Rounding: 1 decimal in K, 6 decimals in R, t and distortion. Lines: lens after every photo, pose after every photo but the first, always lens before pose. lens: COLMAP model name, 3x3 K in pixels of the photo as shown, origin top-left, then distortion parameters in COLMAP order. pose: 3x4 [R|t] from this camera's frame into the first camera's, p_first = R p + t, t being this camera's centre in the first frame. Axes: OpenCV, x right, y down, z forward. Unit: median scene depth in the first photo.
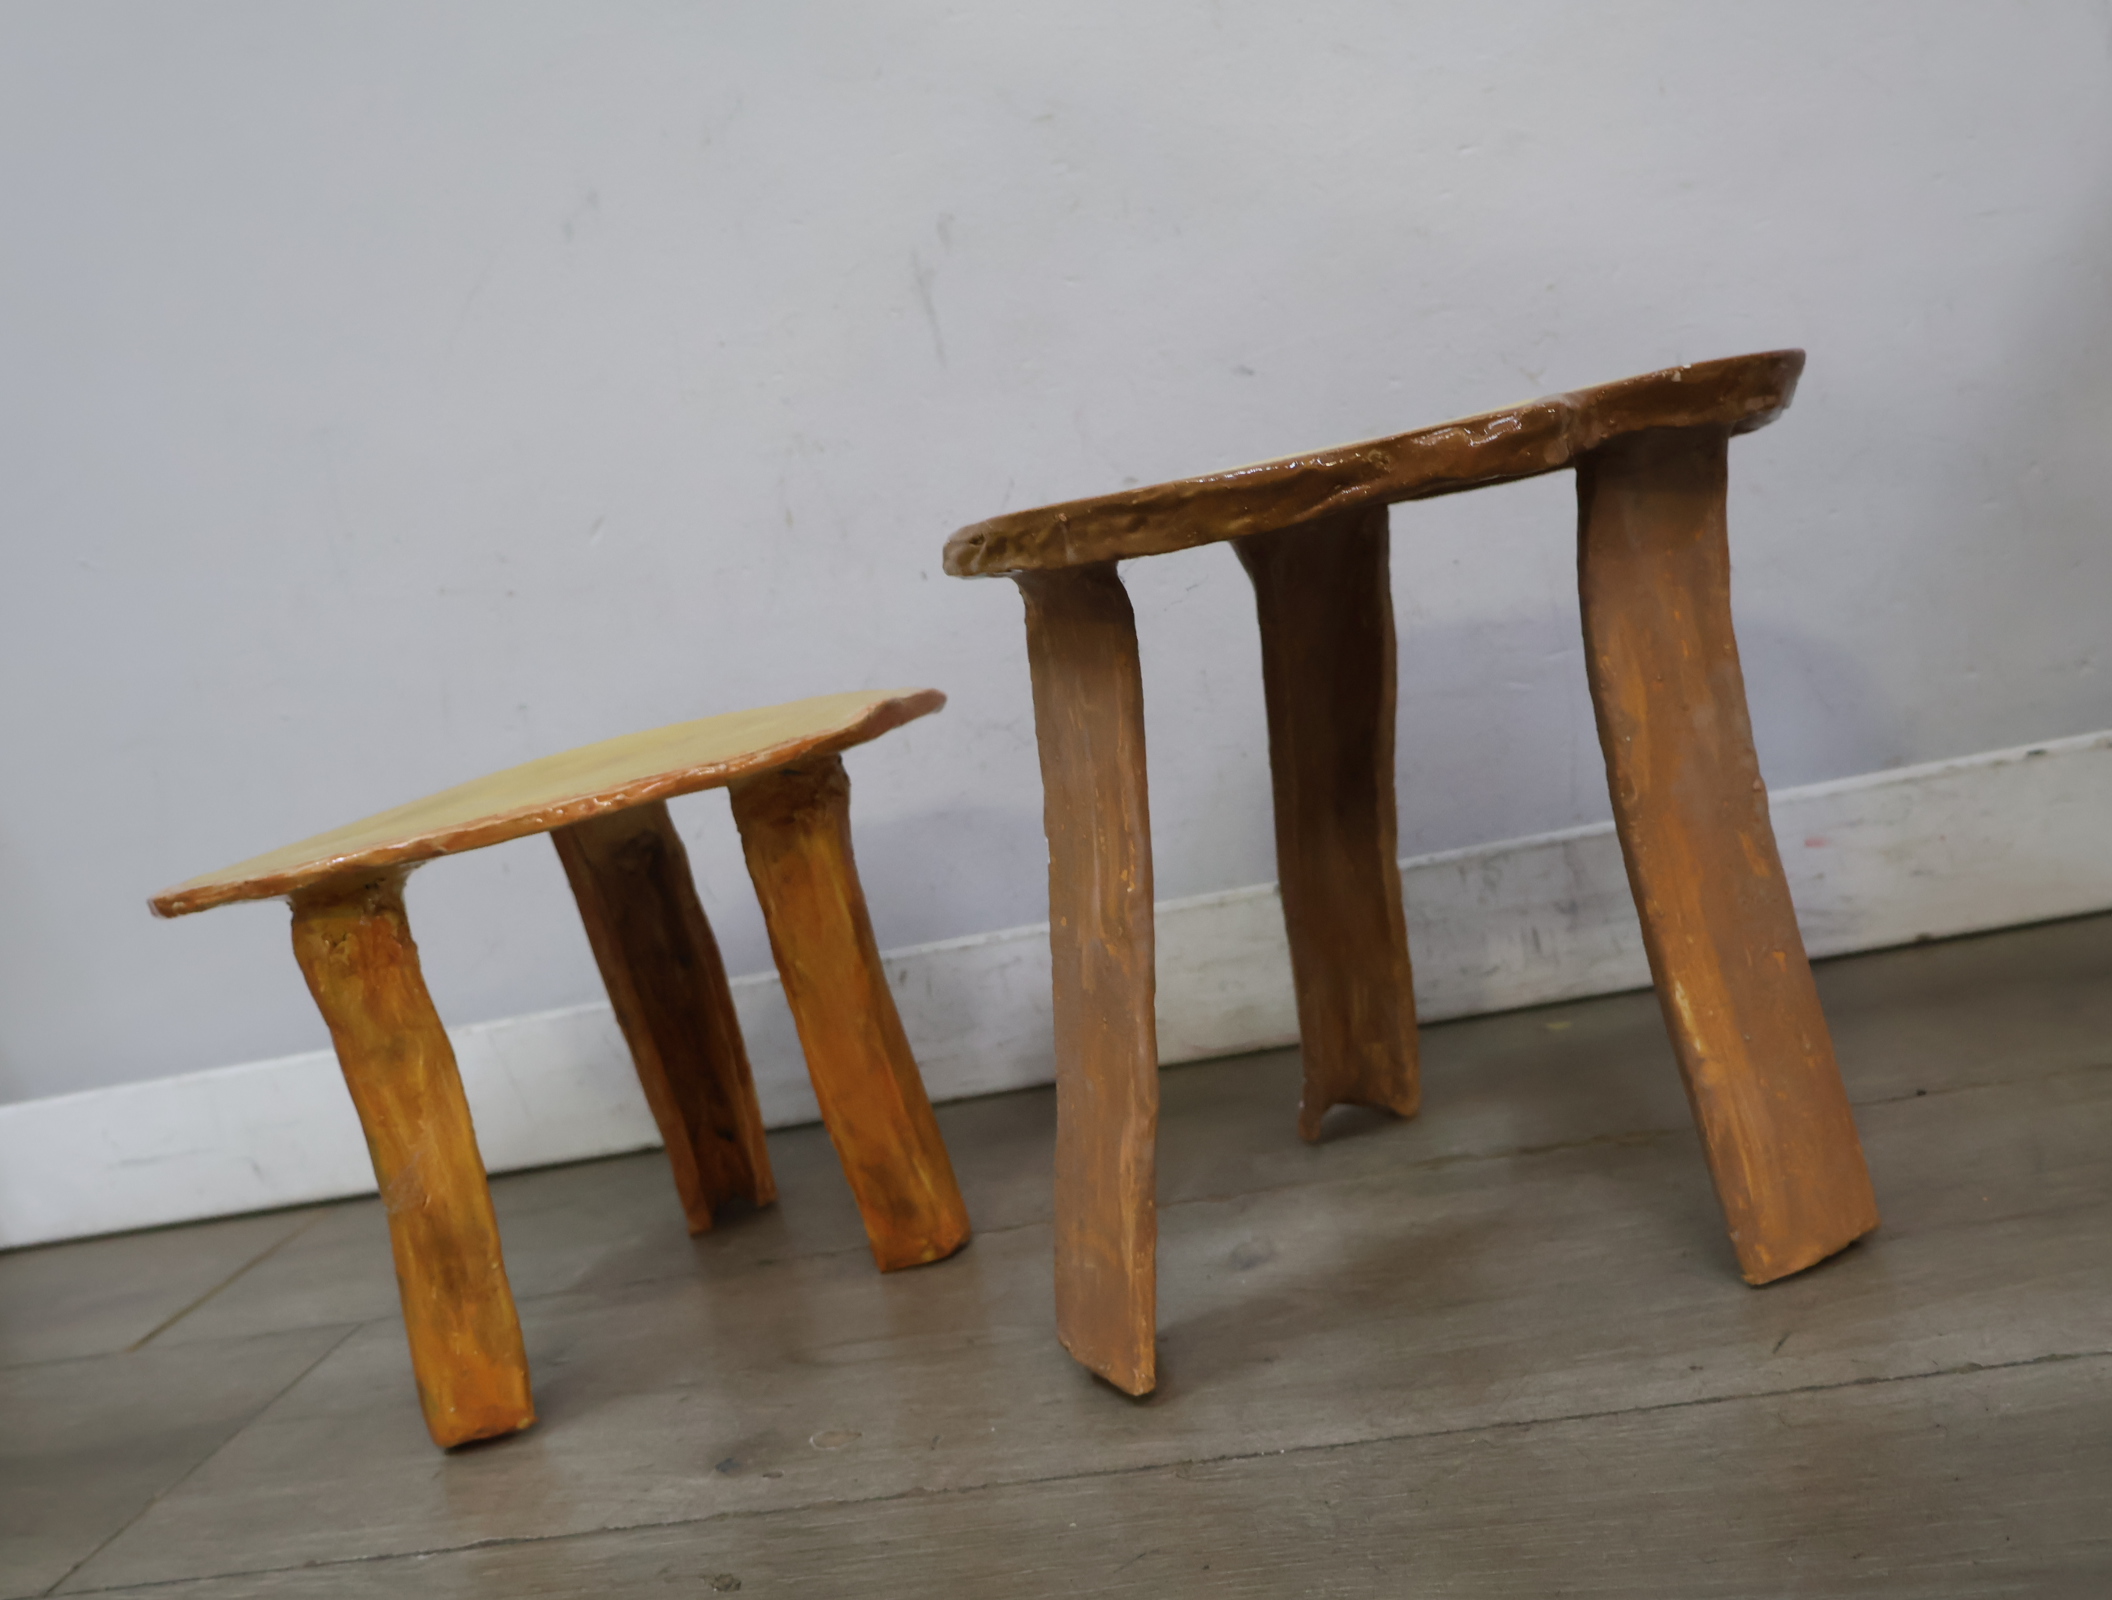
lens RADIAL K [[2205.1, 0, 1040.0], [0, 2205.1, 814.9], [0, 0, 1]] dist [0.014293, 0.000000]
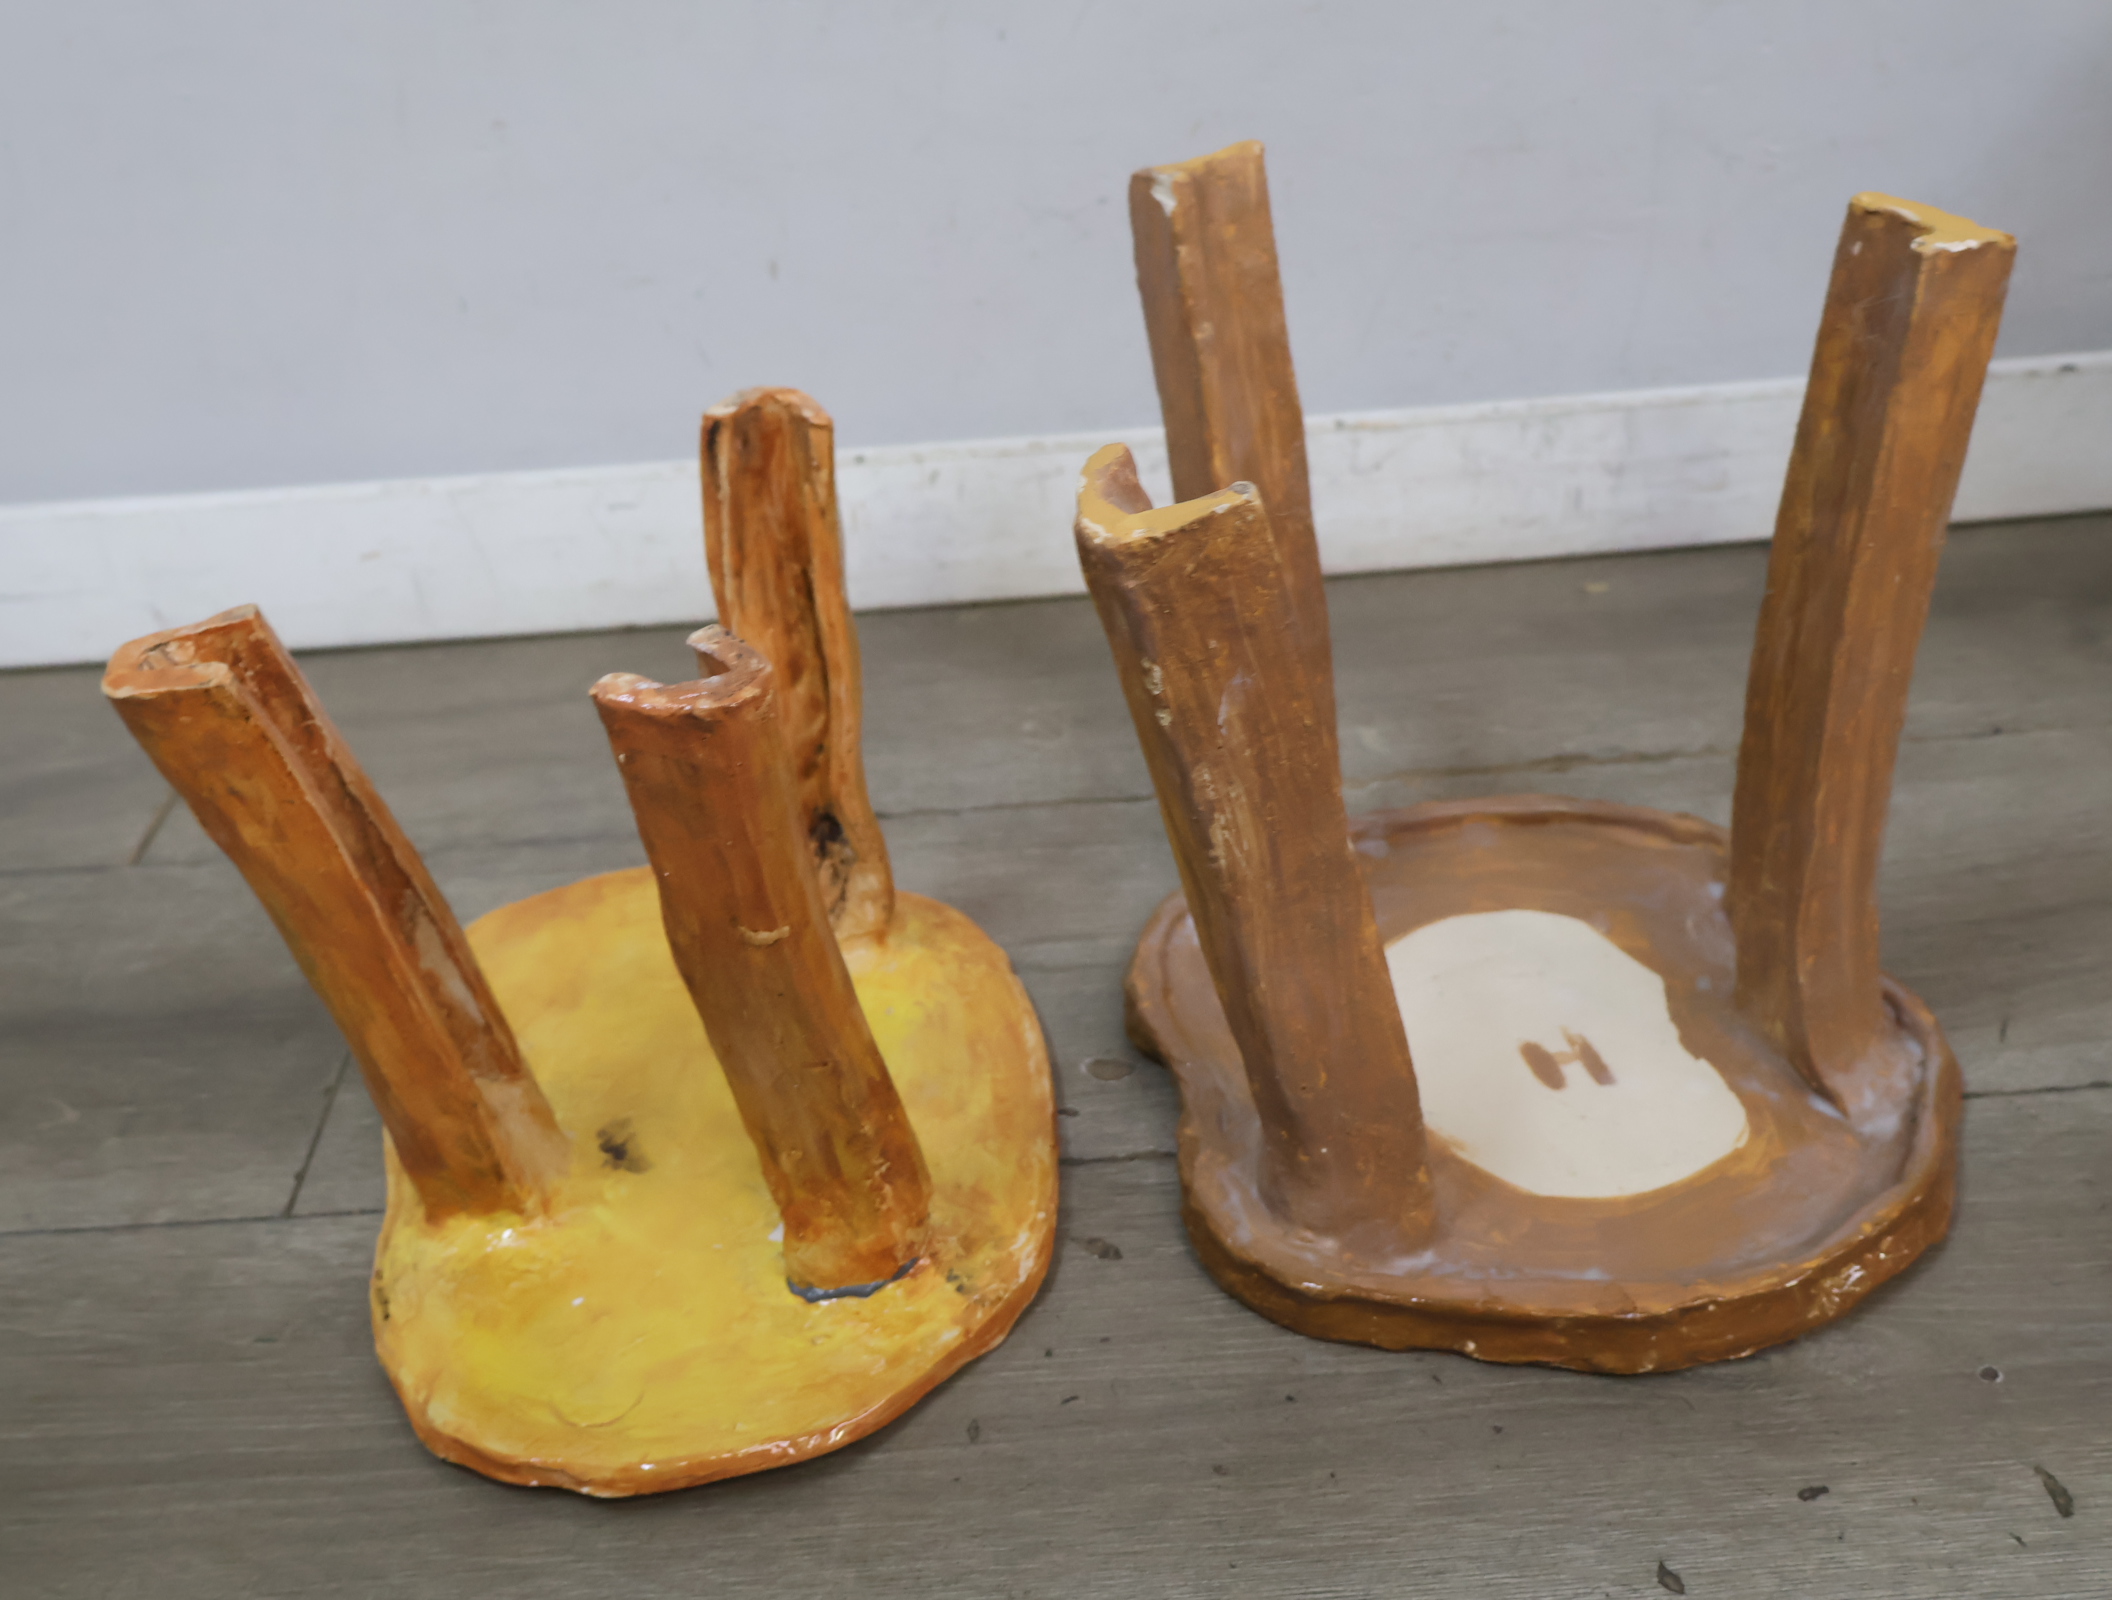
lens RADIAL K [[2205.1, 0, 1040.7], [0, 2205.1, 838.7], [0, 0, 1]] dist [0.014293, 0.000000]
pose [[0.960396, 0.008016, 0.278525, -0.421100], [-0.111341, 0.927356, 0.357231, -0.189316], [-0.255428, -0.374094, 0.891521, 0.123596]]
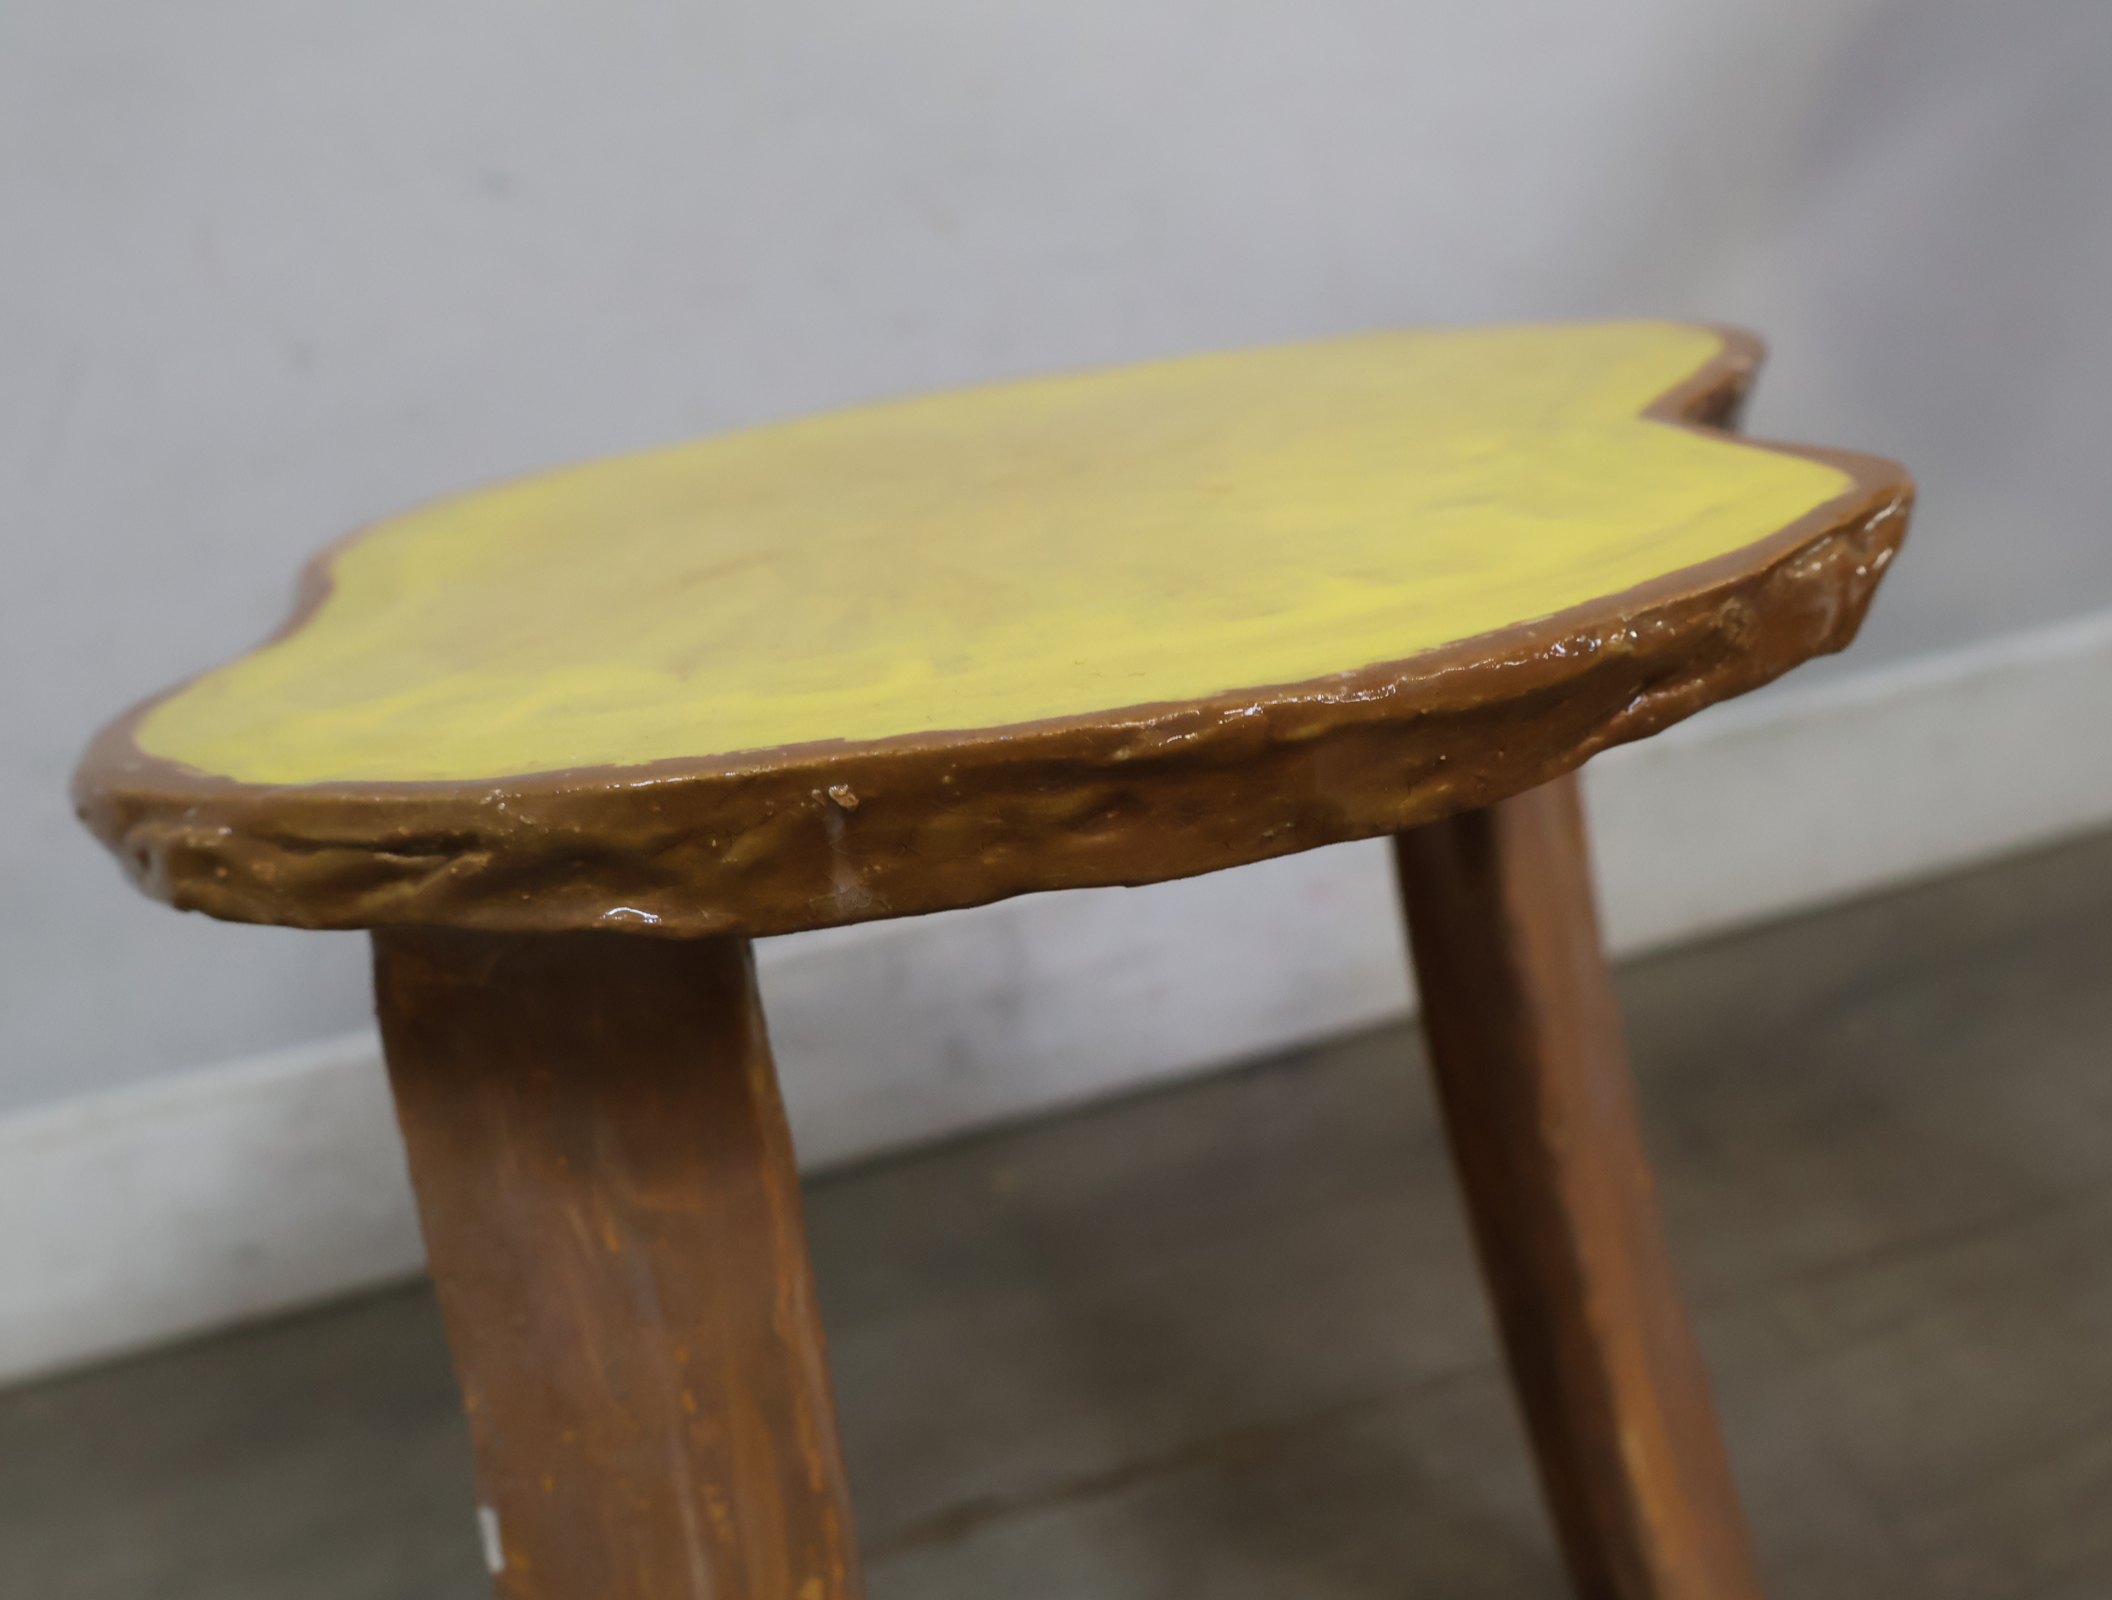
lens RADIAL K [[2205.1, 0, 1043.5], [0, 2205.1, 791.7], [0, 0, 1]] dist [0.014293, 0.000000]
pose [[0.705061, -0.136464, 0.695893, -0.190727], [0.096381, 0.990644, 0.096613, -0.150380], [-0.702567, -0.001047, 0.711617, 0.658055]]
